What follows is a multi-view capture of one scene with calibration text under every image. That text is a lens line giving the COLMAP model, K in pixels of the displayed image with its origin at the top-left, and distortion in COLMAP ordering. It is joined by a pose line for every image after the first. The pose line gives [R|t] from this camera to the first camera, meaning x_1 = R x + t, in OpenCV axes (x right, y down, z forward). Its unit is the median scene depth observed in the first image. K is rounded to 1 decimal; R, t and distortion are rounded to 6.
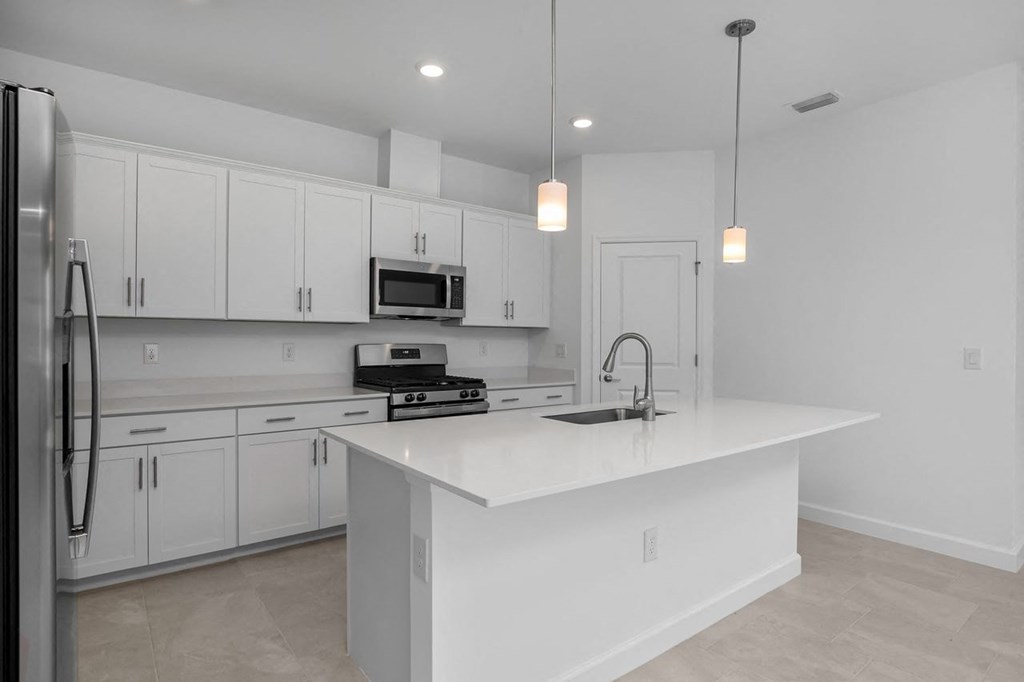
lens RADIAL K [[535.7, 0, 512.0], [0, 535.7, 341.0], [0, 0, 1]] dist [0.002564, 0.001053]
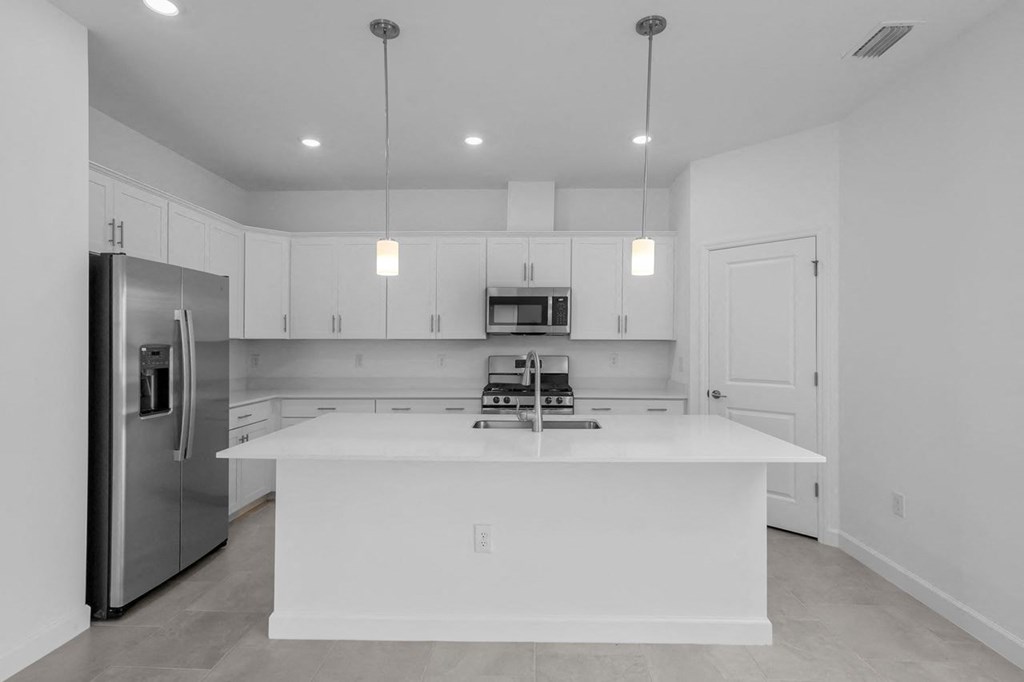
lens RADIAL K [[507.4, 0, 512.0], [0, 507.4, 341.0], [0, 0, 1]] dist [0.000478, 0.000084]
pose [[0.774253, -0.008320, -0.632822, 0.511083], [0.000834, 0.999926, -0.012126, -0.014220], [0.632876, 0.008861, 0.774203, 0.101670]]
